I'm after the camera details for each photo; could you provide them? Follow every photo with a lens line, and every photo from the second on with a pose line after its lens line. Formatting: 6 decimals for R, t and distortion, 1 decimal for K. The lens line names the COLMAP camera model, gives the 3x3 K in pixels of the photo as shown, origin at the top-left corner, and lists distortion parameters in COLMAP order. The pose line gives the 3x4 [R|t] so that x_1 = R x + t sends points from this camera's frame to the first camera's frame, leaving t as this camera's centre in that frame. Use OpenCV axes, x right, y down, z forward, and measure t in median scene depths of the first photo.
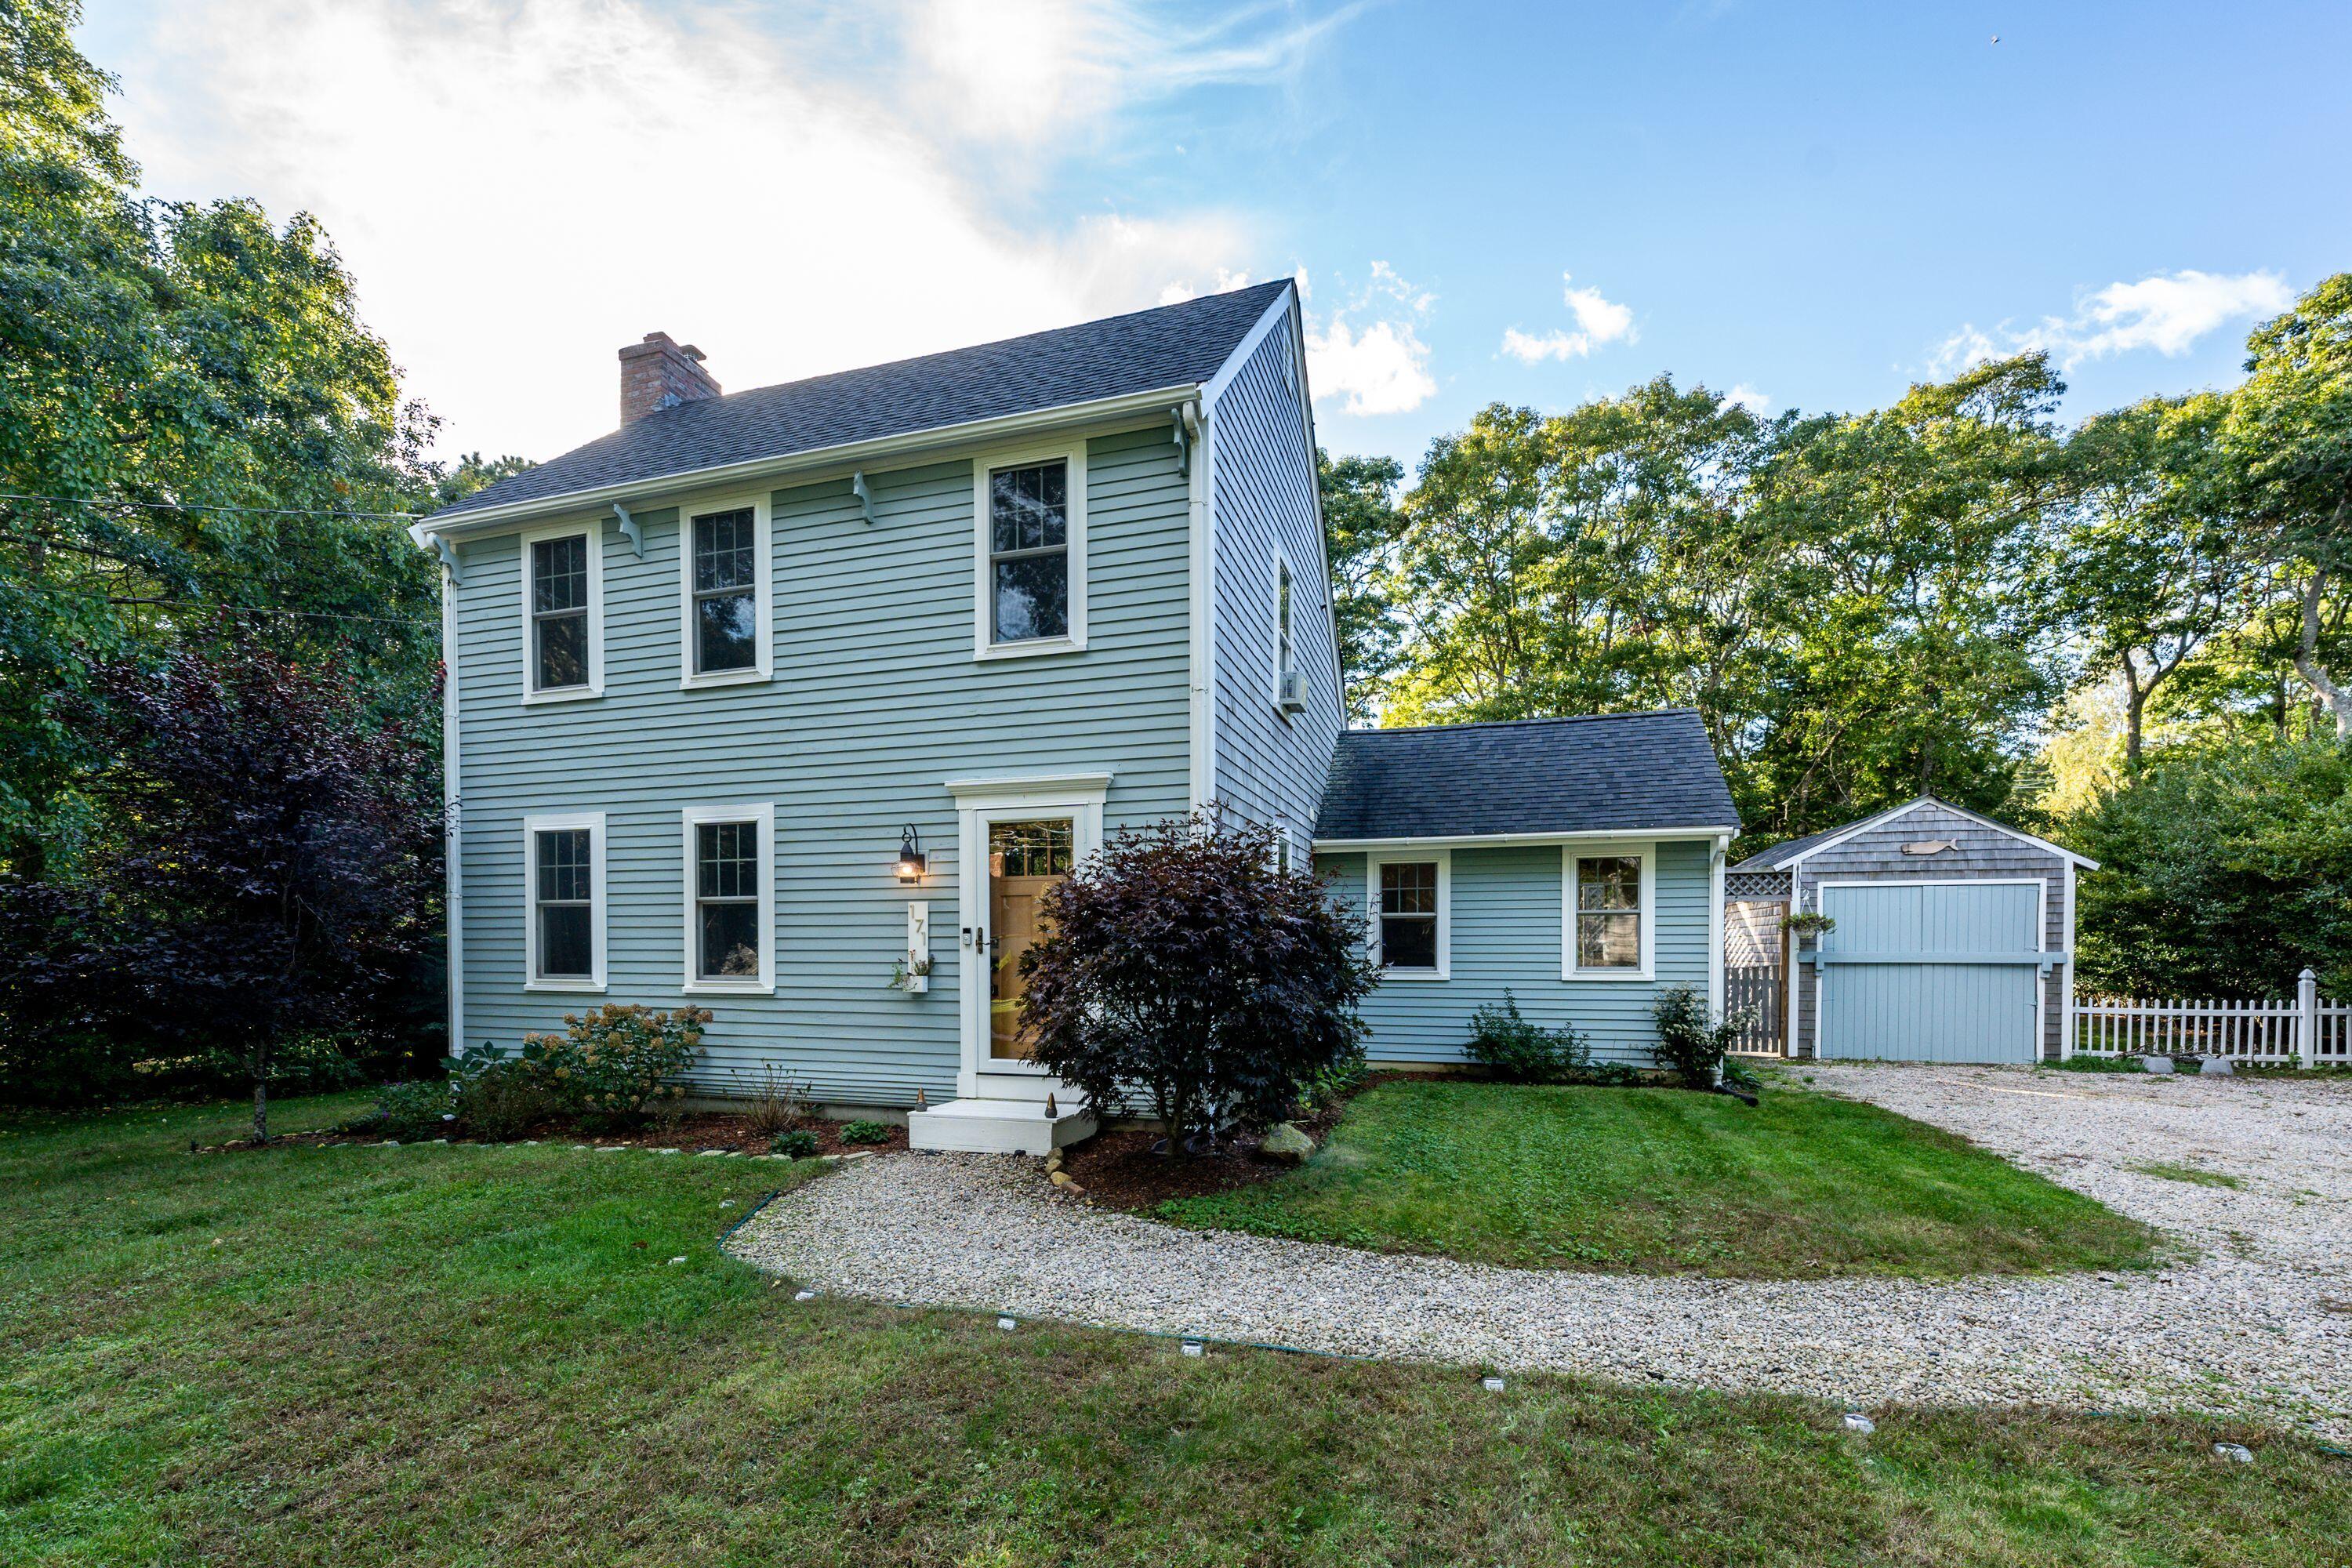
lens RADIAL K [[1026.0, 0, 1179.9], [0, 1026.0, 973.2], [0, 0, 1]] dist [-0.000542, -0.000416]
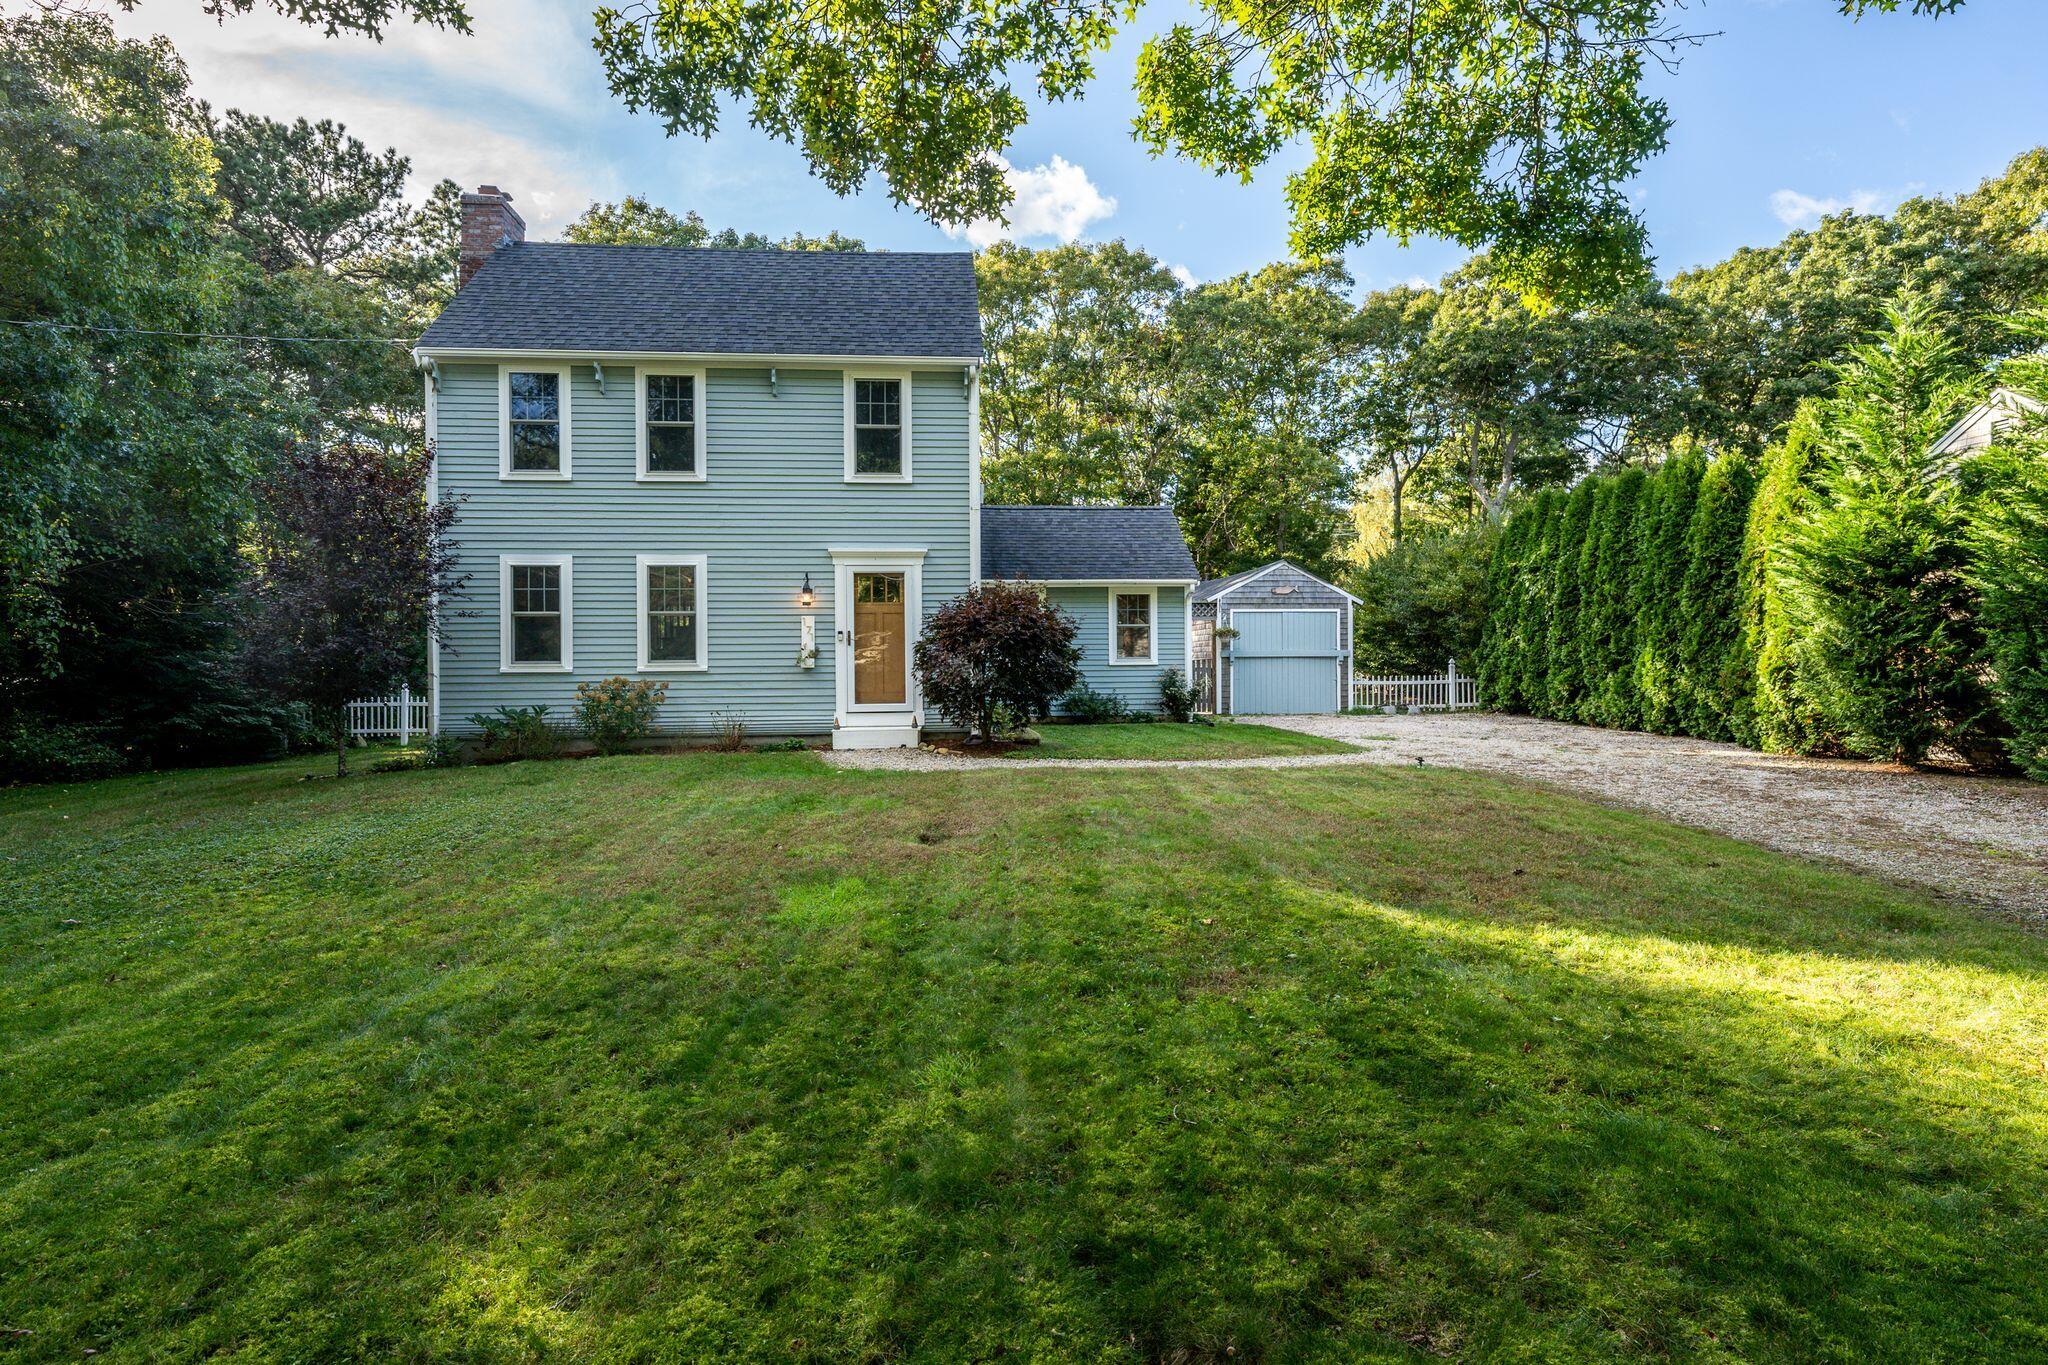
lens RADIAL K [[1069.9, 0, 1024.0], [0, 1069.9, 682.5], [0, 0, 1]] dist [0.002930, 0.000729]
pose [[0.923546, -0.012825, 0.383273, -0.441380], [0.016038, 0.999858, -0.005188, 0.042468], [-0.383152, 0.010938, 0.923620, -0.592737]]
